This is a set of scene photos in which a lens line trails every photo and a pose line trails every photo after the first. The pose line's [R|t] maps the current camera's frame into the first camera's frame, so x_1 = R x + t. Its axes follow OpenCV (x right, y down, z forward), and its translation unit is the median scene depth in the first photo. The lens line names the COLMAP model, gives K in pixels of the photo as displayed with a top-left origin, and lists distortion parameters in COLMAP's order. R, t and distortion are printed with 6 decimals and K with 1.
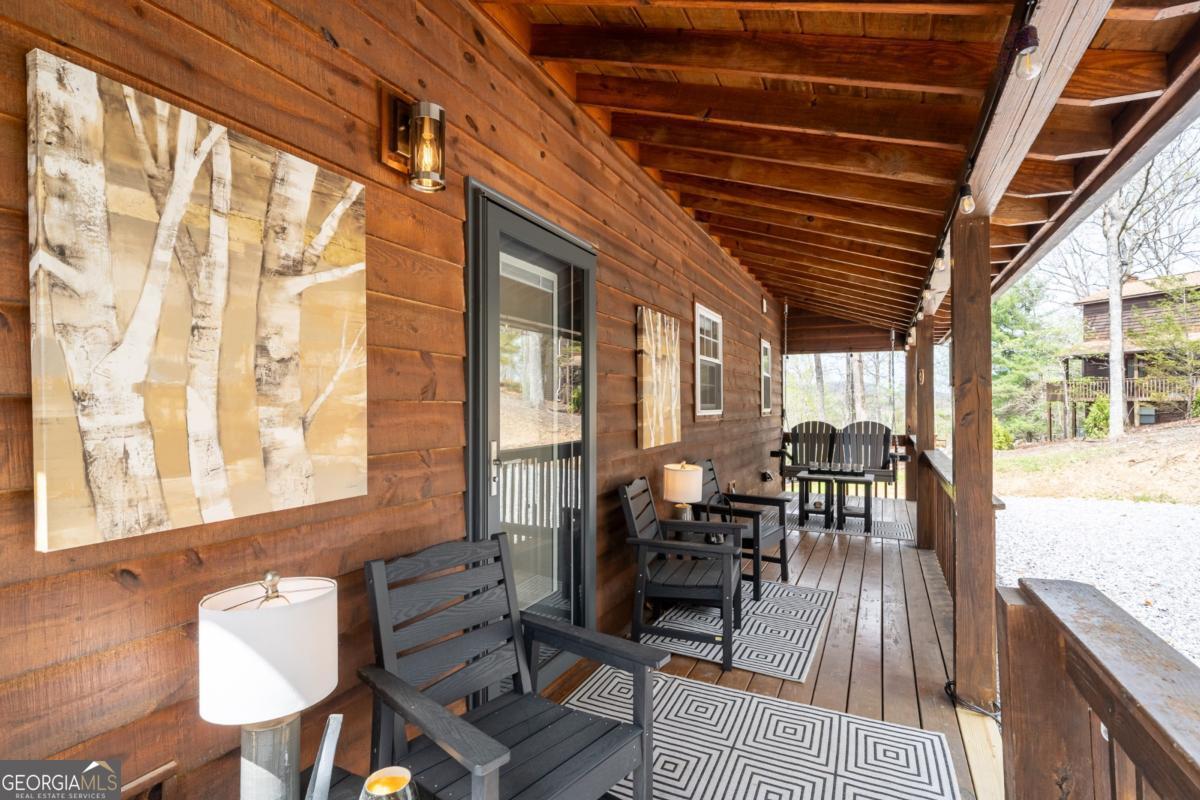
lens RADIAL K [[568.2, 0, 594.4], [0, 568.2, 396.2], [0, 0, 1]] dist [-0.004169, -0.001082]
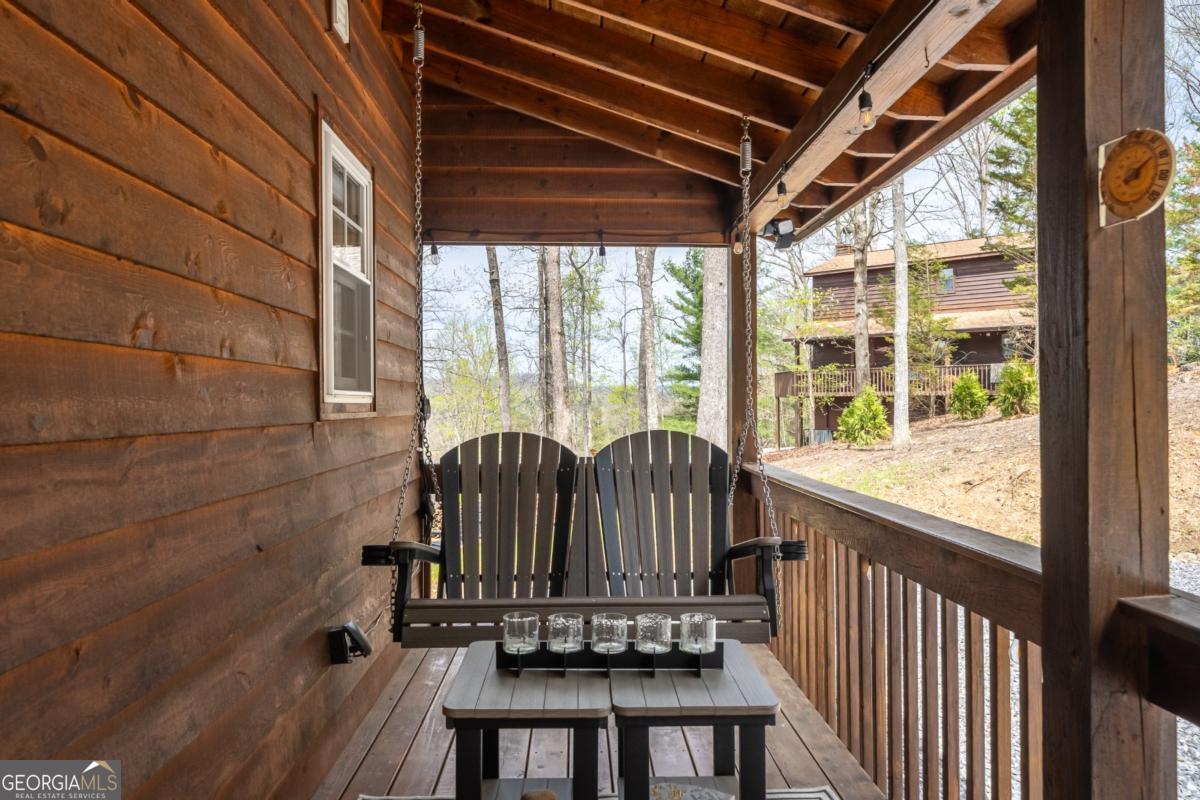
lens RADIAL K [[874.3, 0, 598.6], [0, 874.3, 400.4], [0, 0, 1]] dist [-0.002711, -0.008377]
pose [[0.883604, -0.001063, 0.468234, 0.201466], [-0.004578, 0.999930, 0.010909, 0.020463], [-0.468213, -0.011783, 0.883537, 0.542793]]
